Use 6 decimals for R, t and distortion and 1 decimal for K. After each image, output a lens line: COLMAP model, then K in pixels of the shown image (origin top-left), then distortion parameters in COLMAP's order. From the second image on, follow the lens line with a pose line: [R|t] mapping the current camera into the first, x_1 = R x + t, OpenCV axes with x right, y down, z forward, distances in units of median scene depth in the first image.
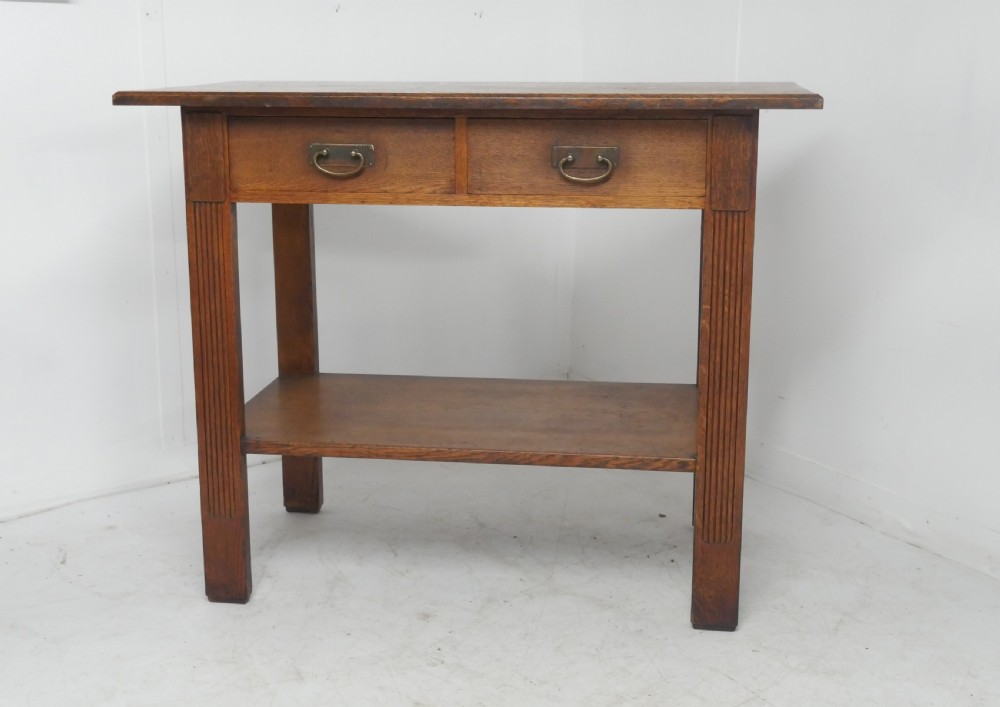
lens RADIAL K [[1350.0, 0, 491.1], [0, 1350.0, 316.3], [0, 0, 1]] dist [0.008515, 0.000000]
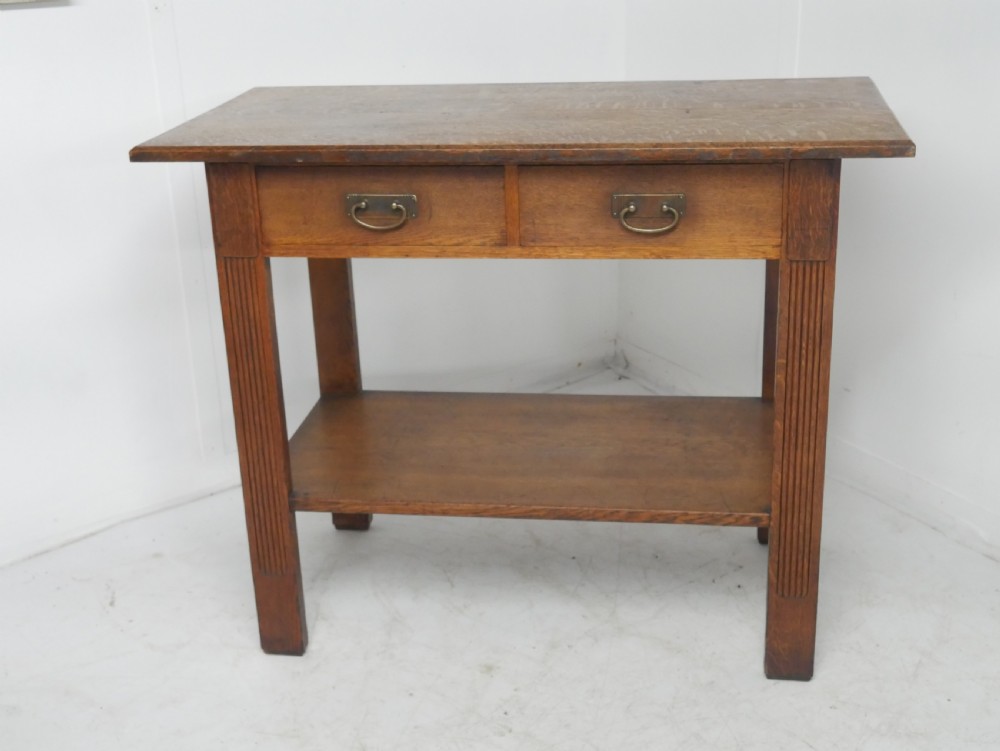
lens RADIAL K [[1355.2, 0, 489.5], [0, 1355.2, 360.7], [0, 0, 1]] dist [0.010101, 0.000000]
pose [[0.999242, -0.032650, -0.021178, -0.021108], [0.035436, 0.988305, 0.148314, -0.149173], [0.016088, -0.148952, 0.988713, 0.073415]]
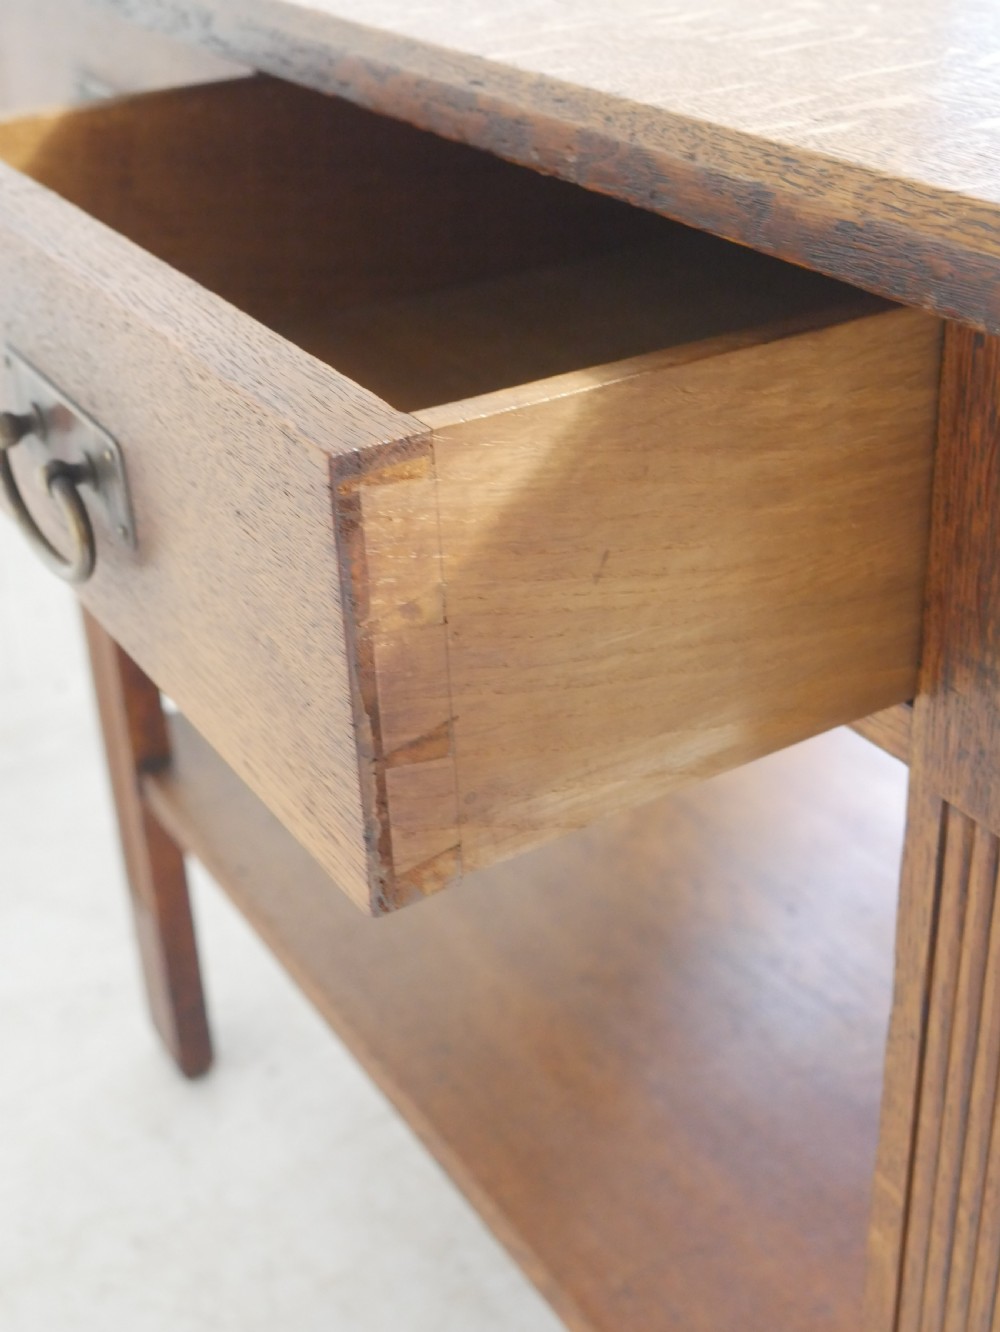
lens RADIAL K [[1805.2, 0, 501.6], [0, 1805.2, 661.4], [0, 0, 1]] dist [0.010101, 0.000000]
pose [[0.623908, 0.359503, -0.693900, 0.275420], [-0.119980, 0.921446, 0.369515, -0.167869], [0.772233, -0.147289, 0.618031, 0.783034]]
